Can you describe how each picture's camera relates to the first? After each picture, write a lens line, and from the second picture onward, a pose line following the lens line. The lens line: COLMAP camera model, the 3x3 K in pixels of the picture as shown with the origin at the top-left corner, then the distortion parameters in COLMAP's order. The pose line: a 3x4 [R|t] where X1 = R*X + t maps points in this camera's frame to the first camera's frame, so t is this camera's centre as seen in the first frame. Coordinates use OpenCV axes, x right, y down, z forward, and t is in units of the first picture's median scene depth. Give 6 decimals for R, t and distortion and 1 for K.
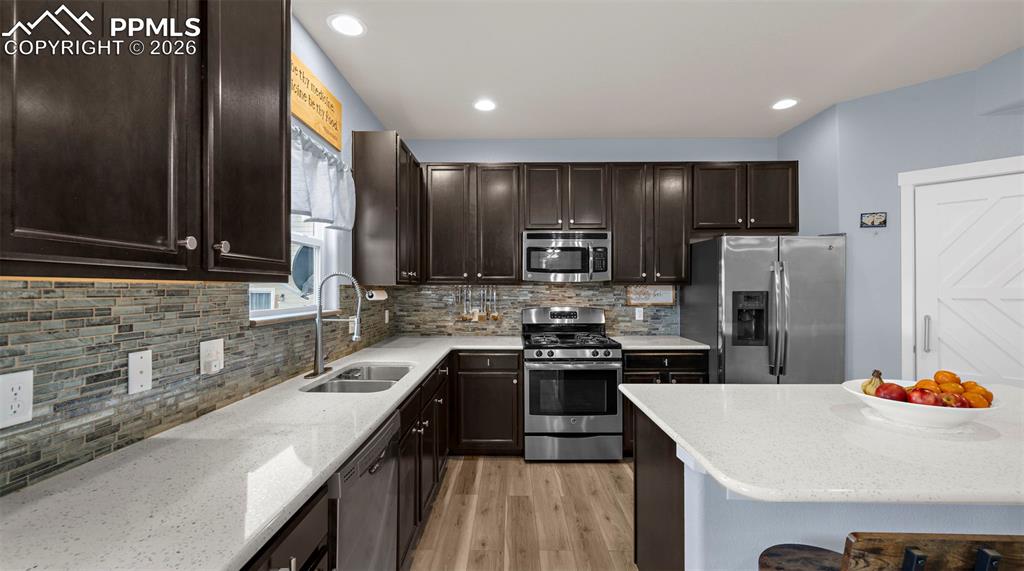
lens RADIAL K [[423.6, 0, 511.2], [0, 423.6, 286.7], [0, 0, 1]] dist [0.000222, 0.000332]
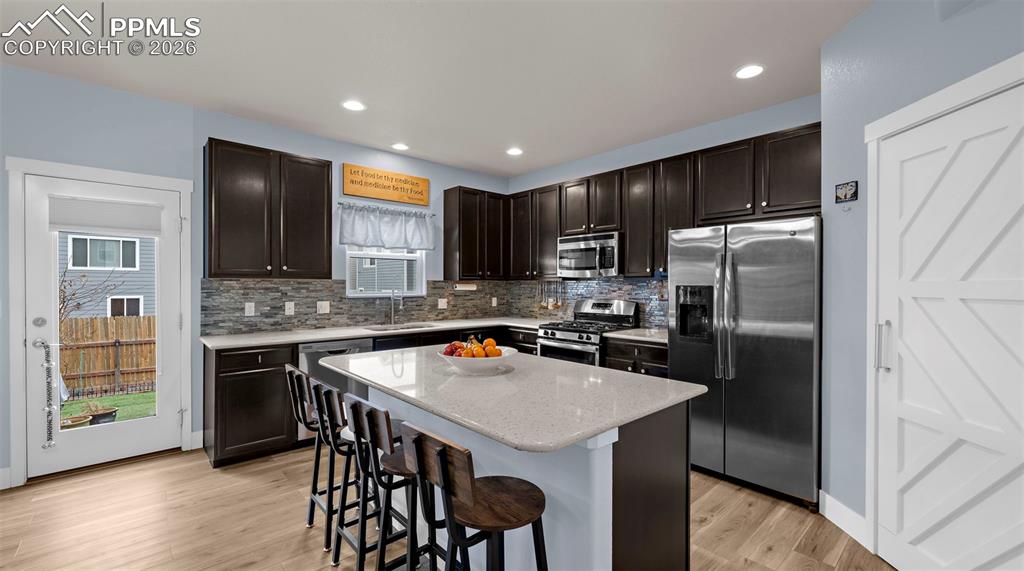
lens RADIAL K [[423.6, 0, 494.3], [0, 423.6, 284.0], [0, 0, 1]] dist [0.000222, 0.000332]
pose [[0.661646, 0.002103, -0.749813, 0.945793], [-0.001212, 0.999998, 0.001735, 0.005930], [0.749815, -0.000239, 0.661647, 0.025905]]
